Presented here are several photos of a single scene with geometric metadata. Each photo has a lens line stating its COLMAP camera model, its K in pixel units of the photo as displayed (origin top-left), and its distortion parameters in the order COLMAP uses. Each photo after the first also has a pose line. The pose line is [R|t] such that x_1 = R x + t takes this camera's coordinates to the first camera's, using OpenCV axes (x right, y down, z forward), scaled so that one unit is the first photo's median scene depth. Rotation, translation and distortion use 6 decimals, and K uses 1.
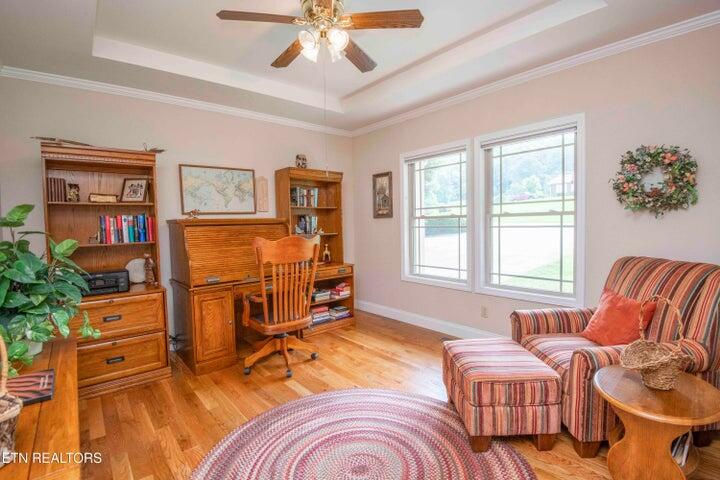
lens RADIAL K [[330.2, 0, 363.6], [0, 330.2, 239.5], [0, 0, 1]] dist [-0.023808, -0.013805]
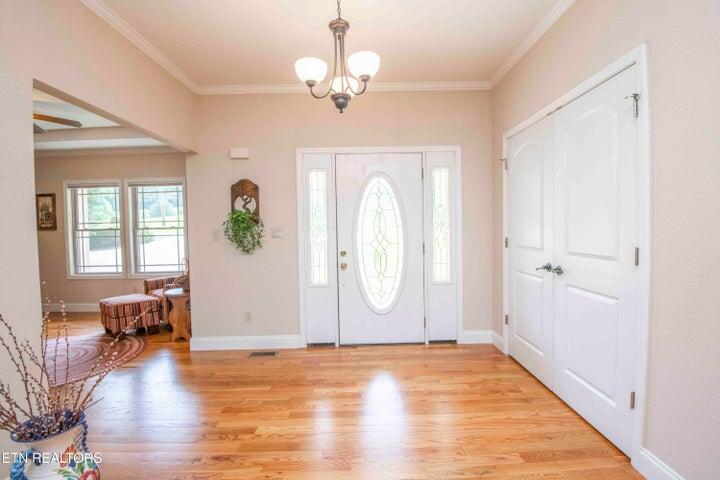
lens RADIAL K [[330.2, 0, 363.6], [0, 330.2, 239.5], [0, 0, 1]] dist [-0.023808, -0.013805]
pose [[0.642318, -0.017795, 0.766232, -0.114446], [0.045478, 0.998854, -0.014926, 0.050112], [-0.765088, 0.044434, 0.642391, -0.828345]]
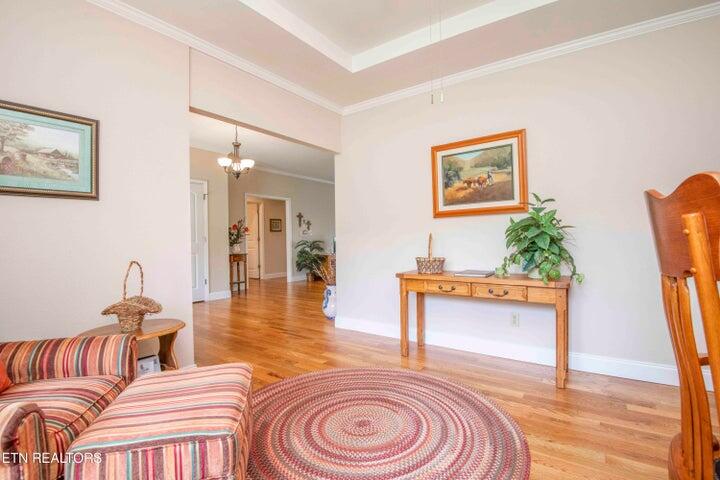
lens RADIAL K [[330.2, 0, 363.6], [0, 330.2, 239.5], [0, 0, 1]] dist [-0.023808, -0.013805]
pose [[-0.968150, 0.034708, -0.247953, 0.116586], [0.023132, 0.998509, 0.049449, 0.014907], [0.249300, 0.042138, -0.967509, 0.996431]]
